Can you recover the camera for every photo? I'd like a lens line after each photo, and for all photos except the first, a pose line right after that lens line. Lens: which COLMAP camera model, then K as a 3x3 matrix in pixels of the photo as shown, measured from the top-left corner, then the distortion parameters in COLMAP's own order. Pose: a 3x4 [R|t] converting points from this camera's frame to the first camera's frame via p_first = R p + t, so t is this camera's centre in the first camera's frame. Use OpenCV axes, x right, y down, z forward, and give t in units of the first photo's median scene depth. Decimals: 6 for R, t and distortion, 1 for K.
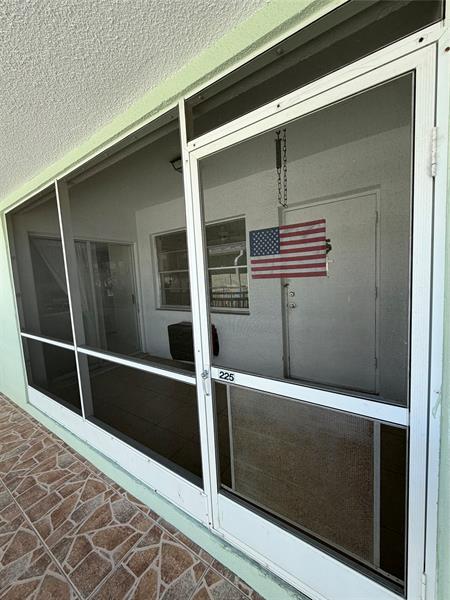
lens RADIAL K [[239.9, 0, 226.3], [0, 239.9, 299.1], [0, 0, 1]] dist [0.001537, 0.000175]
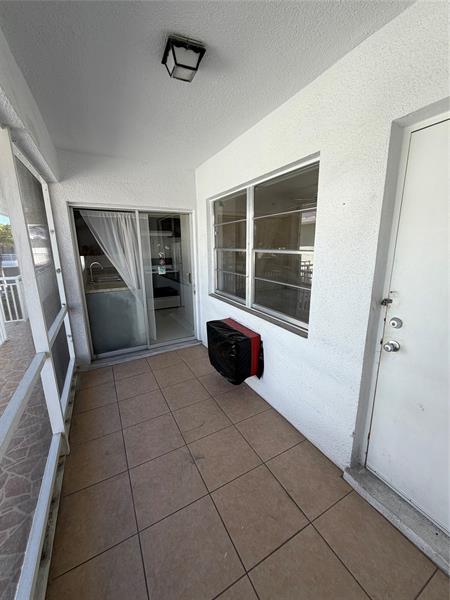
lens RADIAL K [[239.9, 0, 226.3], [0, 239.9, 297.6], [0, 0, 1]] dist [0.001537, 0.000175]
pose [[0.885032, 0.145976, -0.442051, 0.143334], [-0.084681, 0.984204, 0.155470, -0.091580], [0.457763, -0.100163, 0.883414, 0.345951]]
